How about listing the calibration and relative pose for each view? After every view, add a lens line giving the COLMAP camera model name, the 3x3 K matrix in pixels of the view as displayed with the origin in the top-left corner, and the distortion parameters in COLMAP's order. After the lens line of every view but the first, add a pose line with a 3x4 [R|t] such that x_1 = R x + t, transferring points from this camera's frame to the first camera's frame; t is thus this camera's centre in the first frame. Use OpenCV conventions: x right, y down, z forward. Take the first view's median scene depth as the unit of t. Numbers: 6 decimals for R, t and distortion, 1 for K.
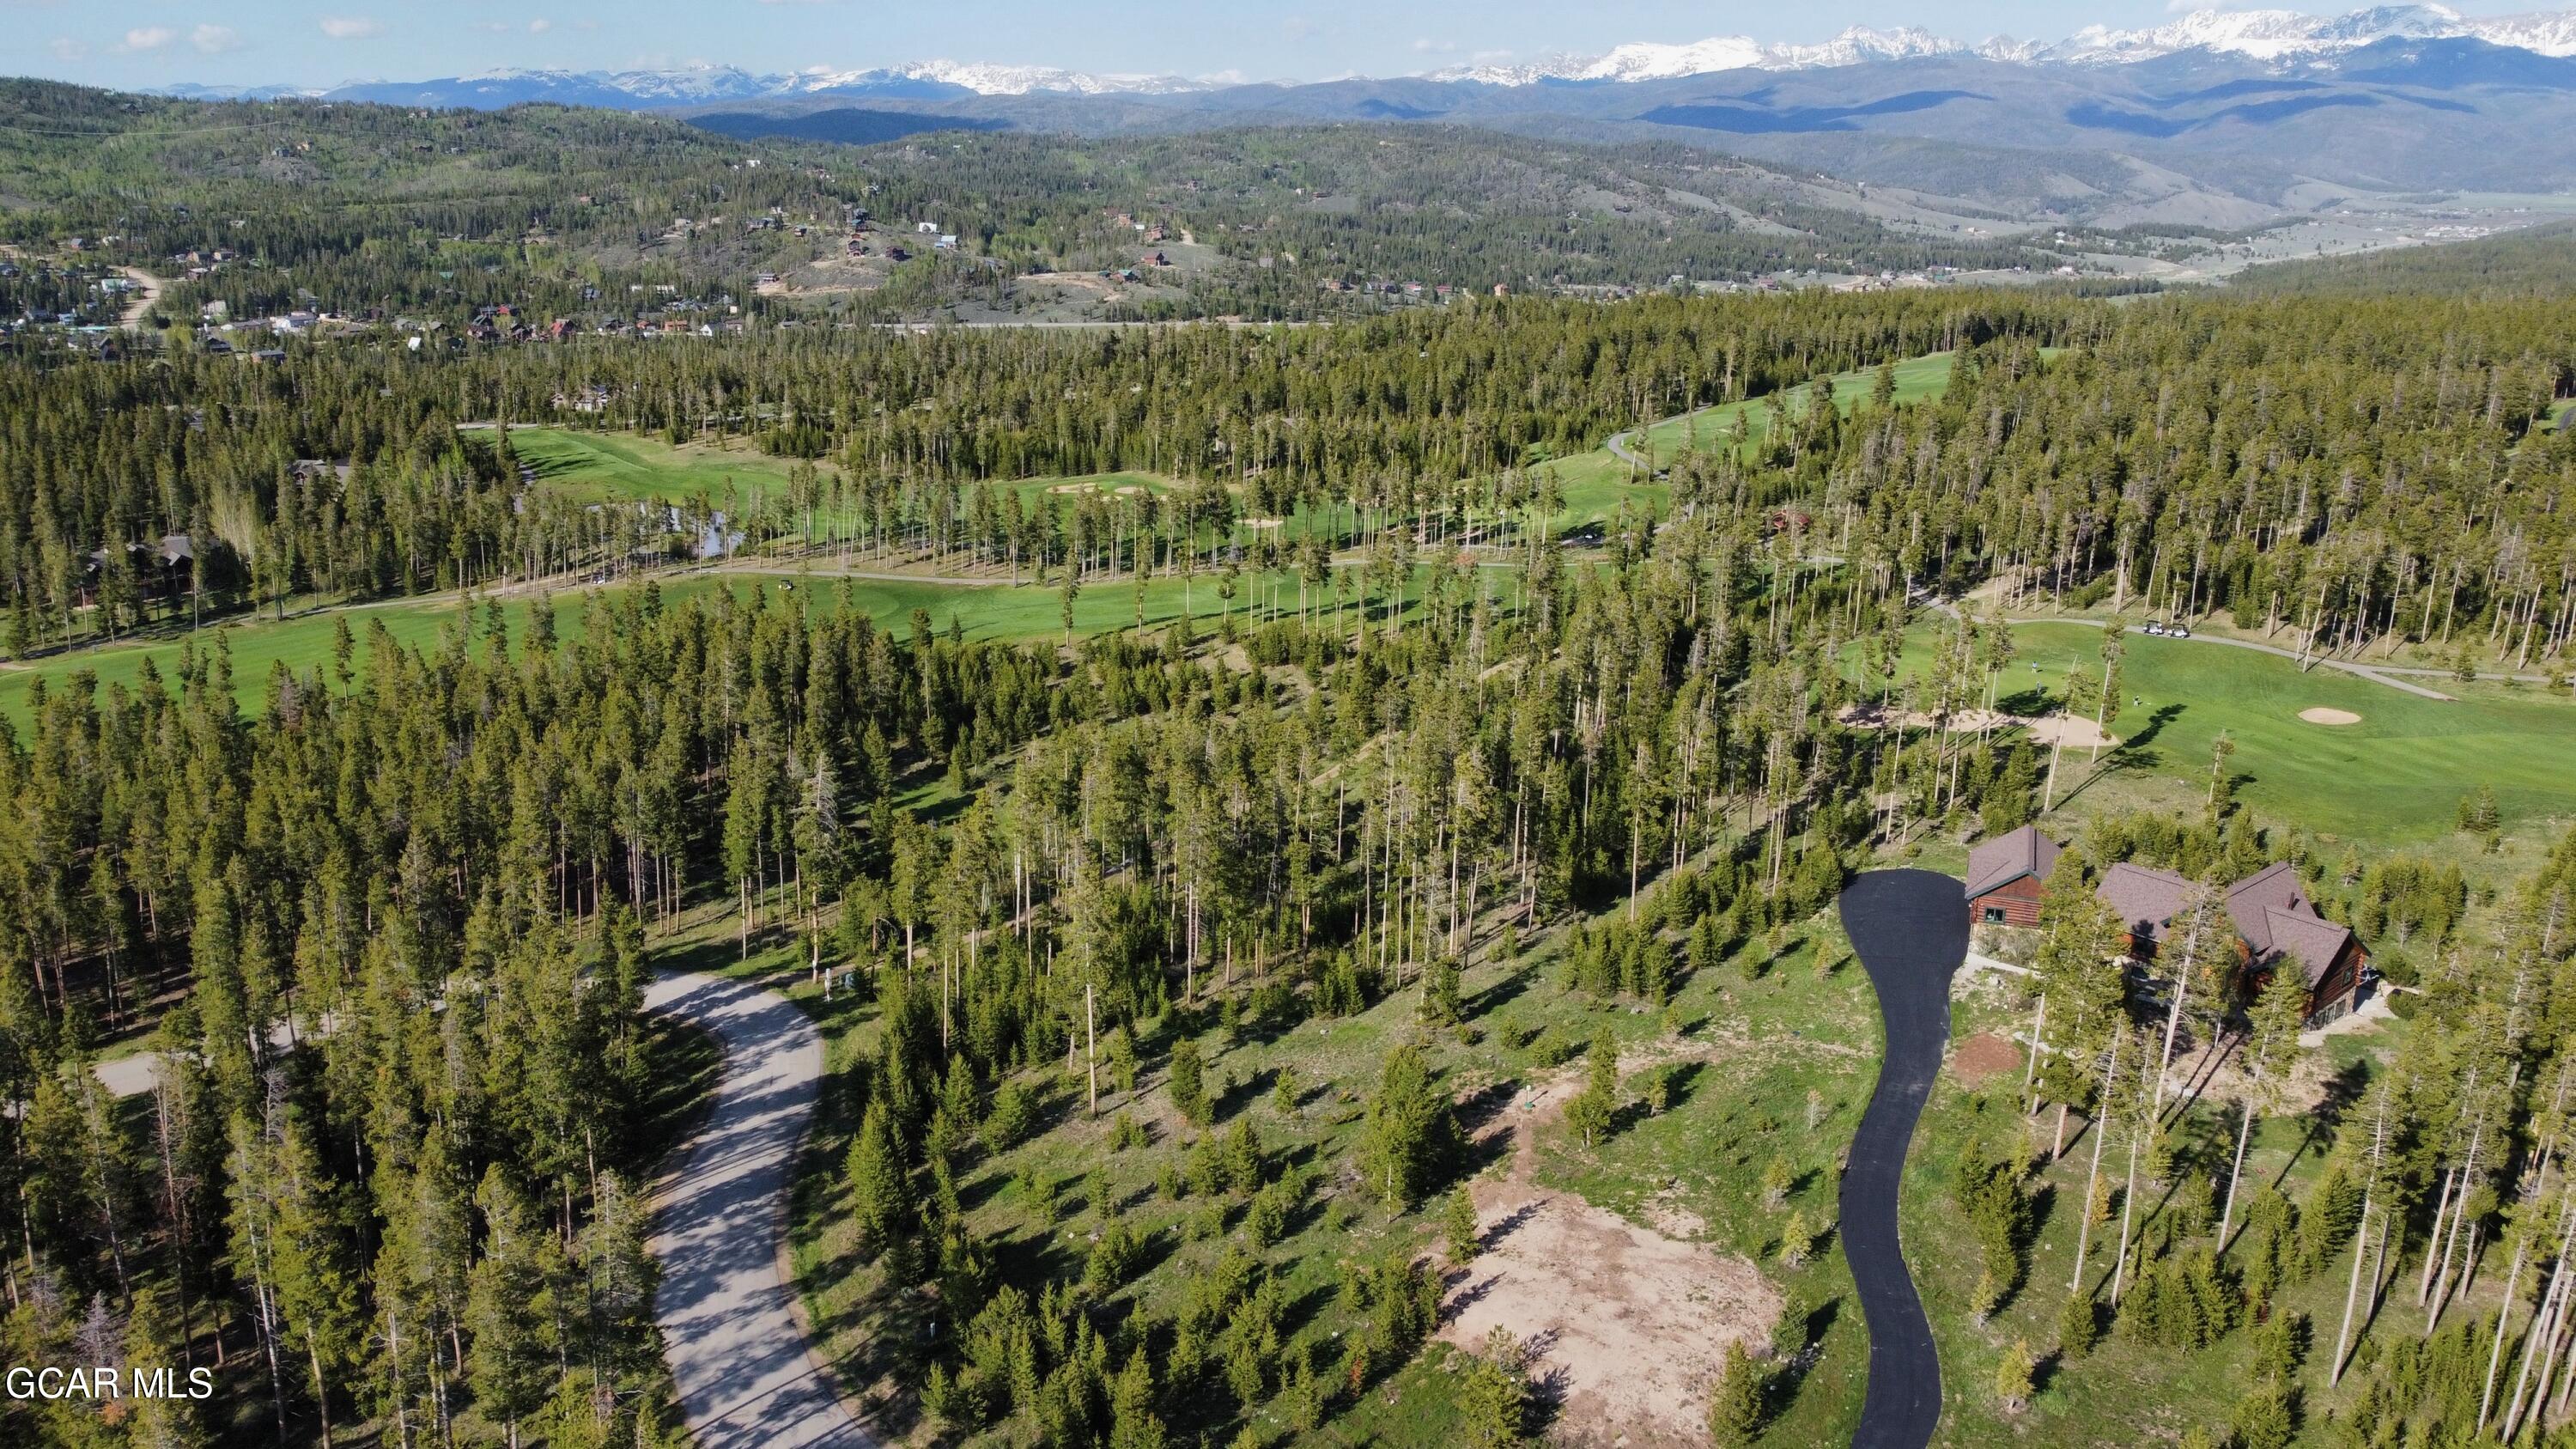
lens RADIAL K [[1953.4, 0, 1285.0], [0, 1953.4, 726.8], [0, 0, 1]] dist [0.011068, -0.012913]
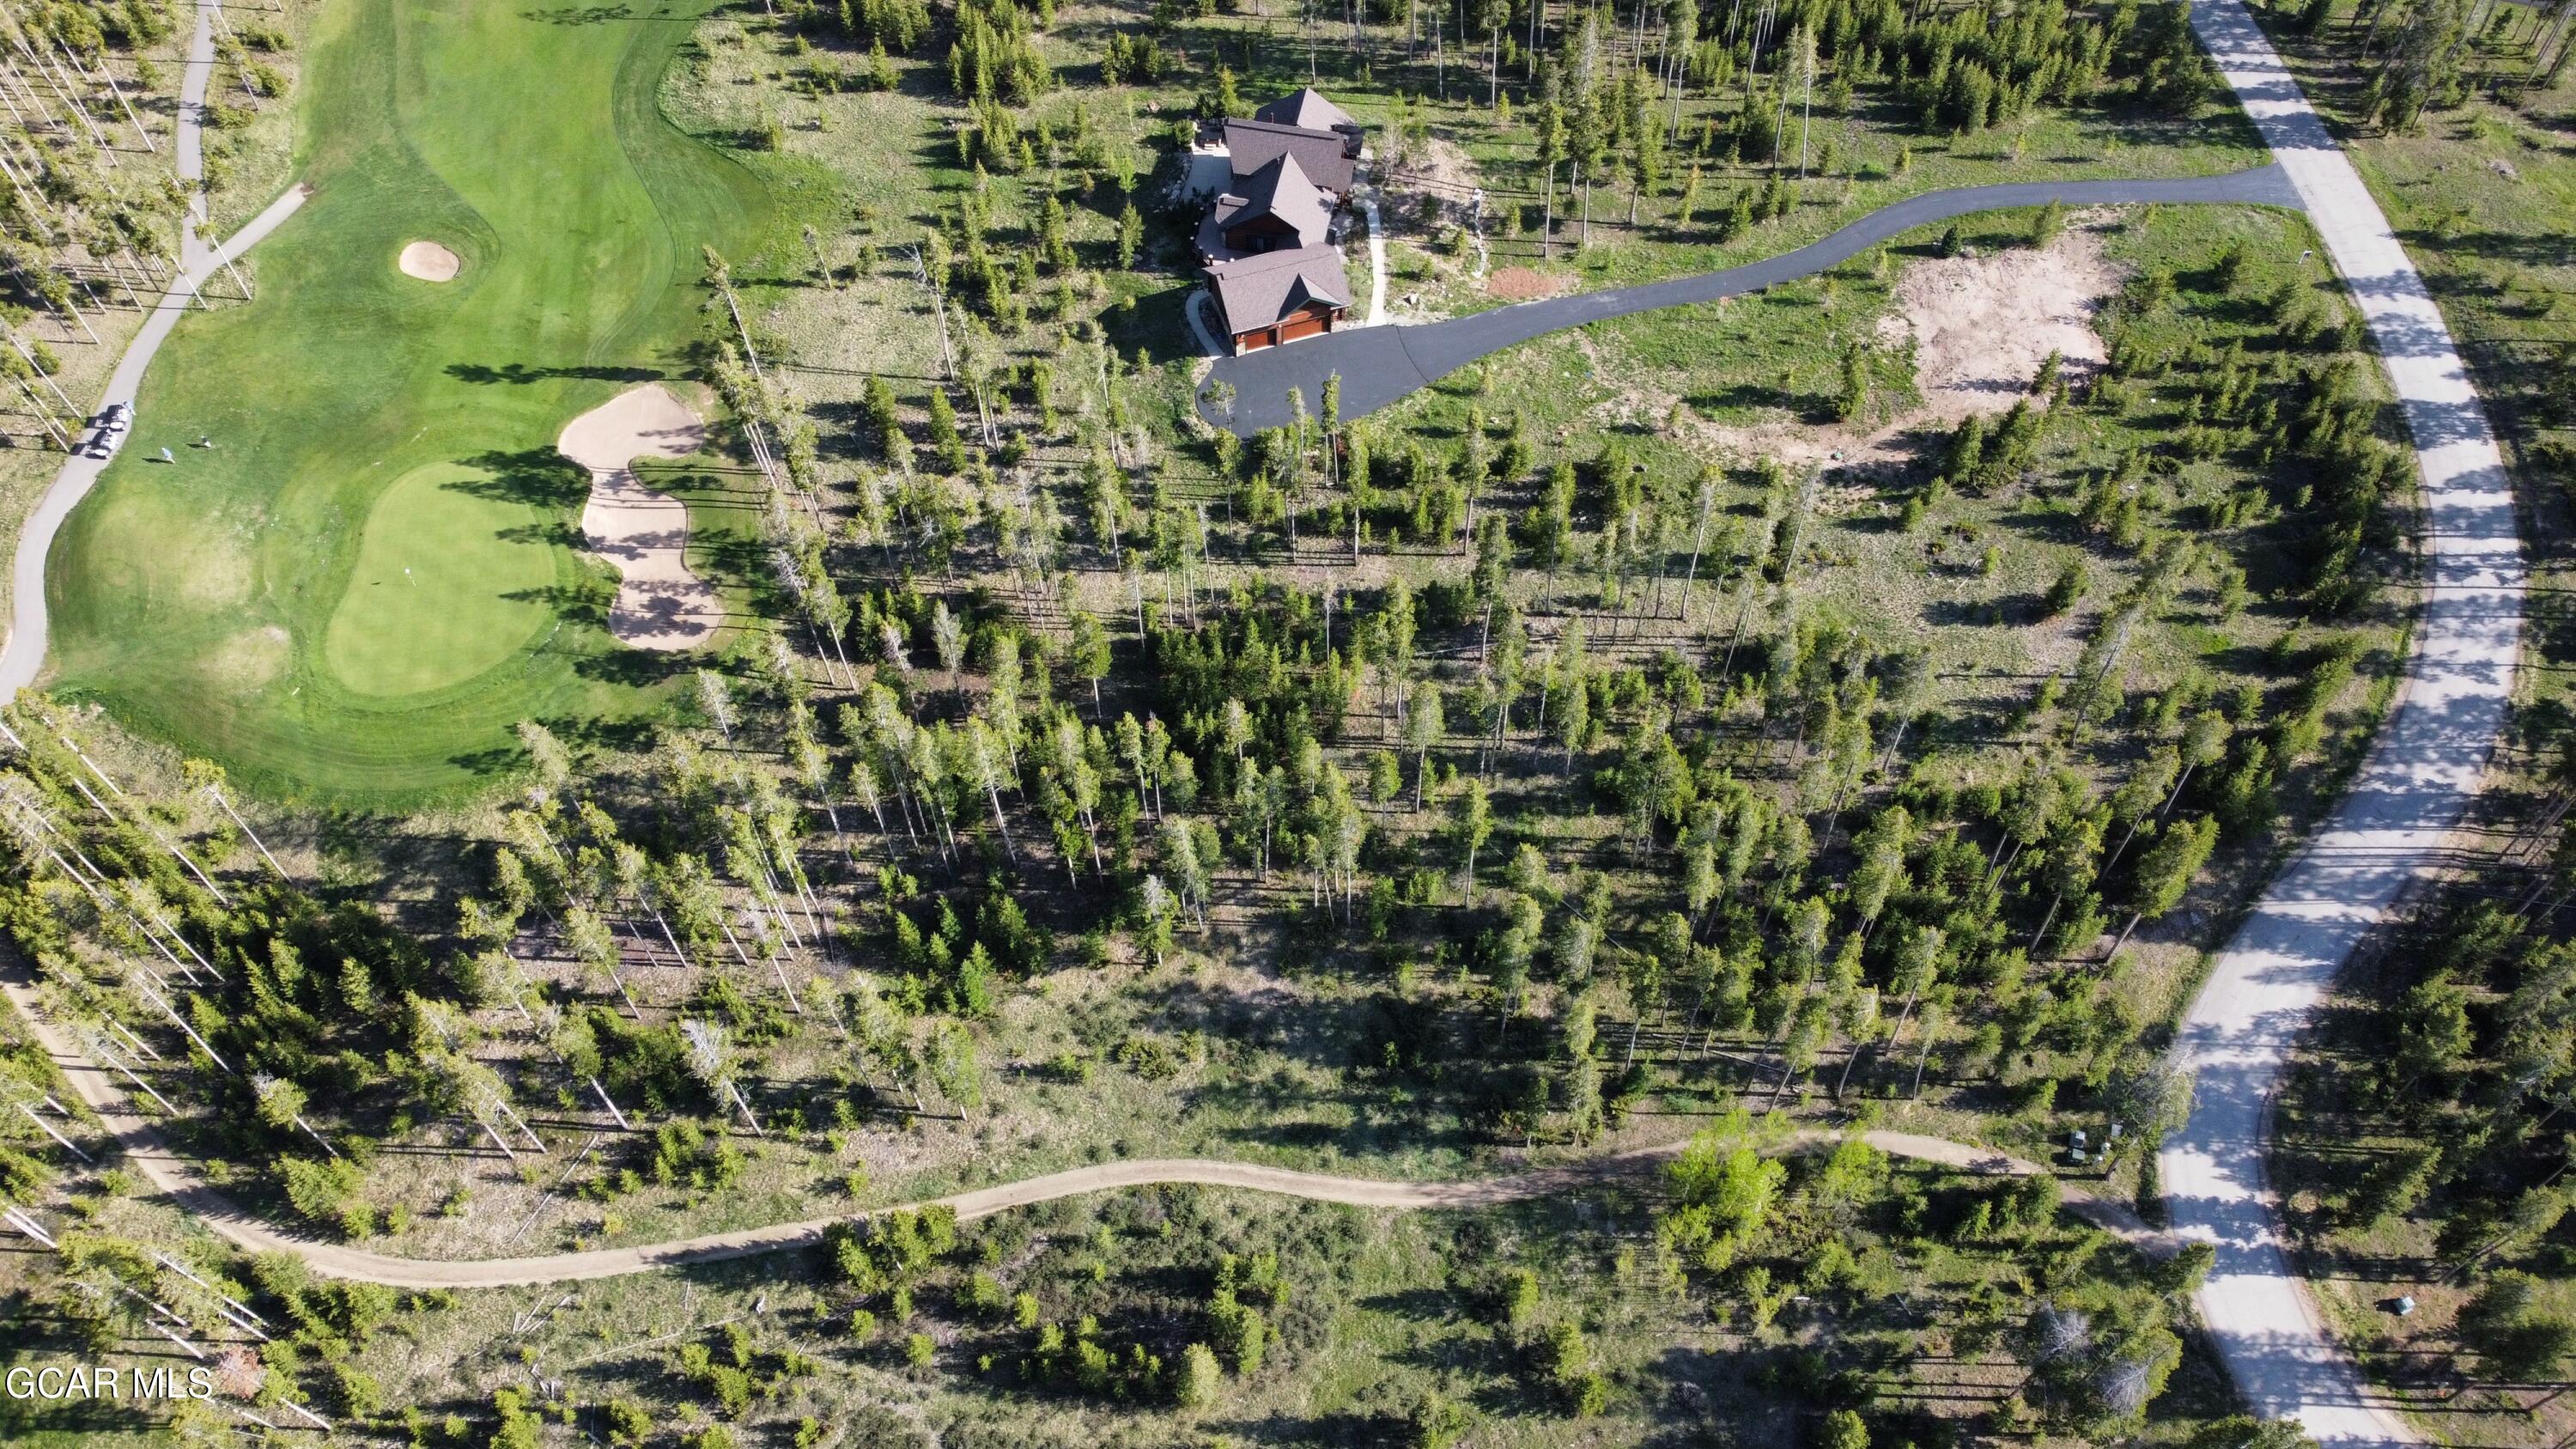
lens RADIAL K [[1953.4, 0, 1300.7], [0, 1953.4, 716.4], [0, 0, 1]] dist [0.011068, -0.012913]
pose [[-0.637748, -0.640583, 0.427705, -0.259011], [0.205683, 0.393486, 0.896026, -0.801521], [-0.742275, 0.659411, -0.119188, 1.250280]]
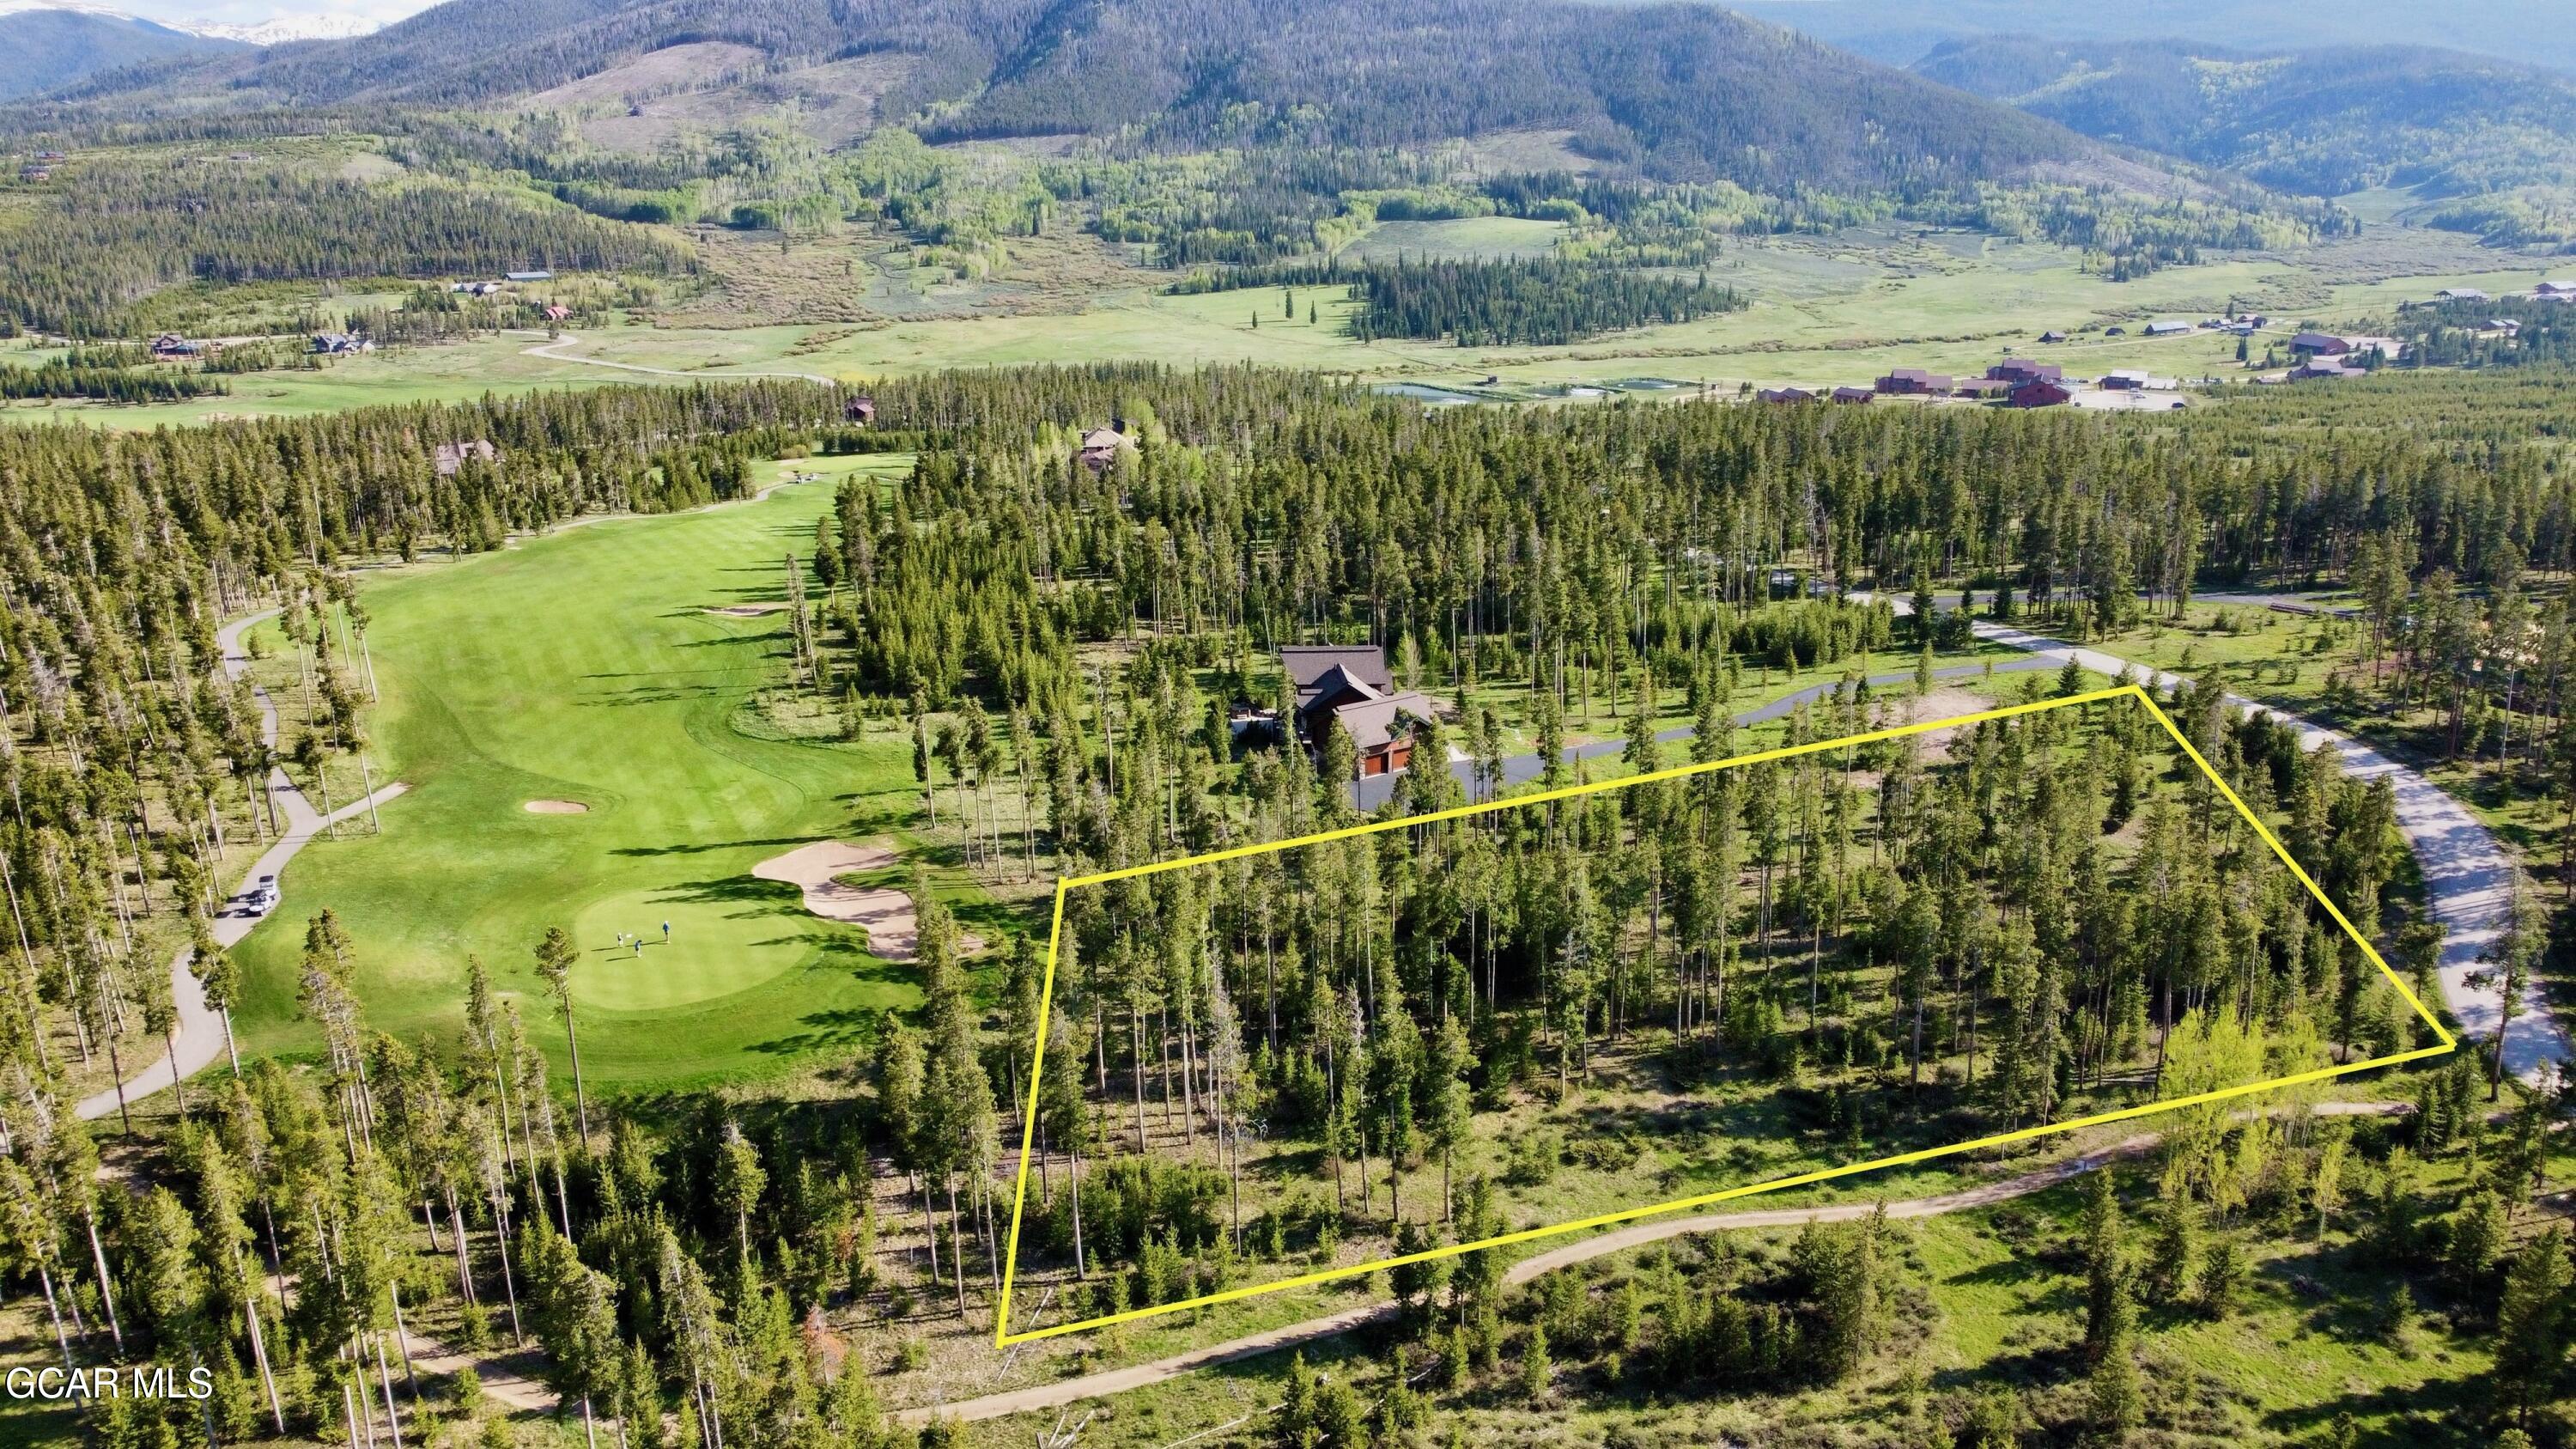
lens RADIAL K [[1953.4, 0, 1307.0], [0, 1953.4, 737.4], [0, 0, 1]] dist [0.011068, -0.012913]
pose [[-0.840839, -0.164566, 0.515662, -0.224313], [0.142724, 0.851543, 0.504484, -0.540202], [-0.522129, 0.497787, -0.692523, 1.841270]]
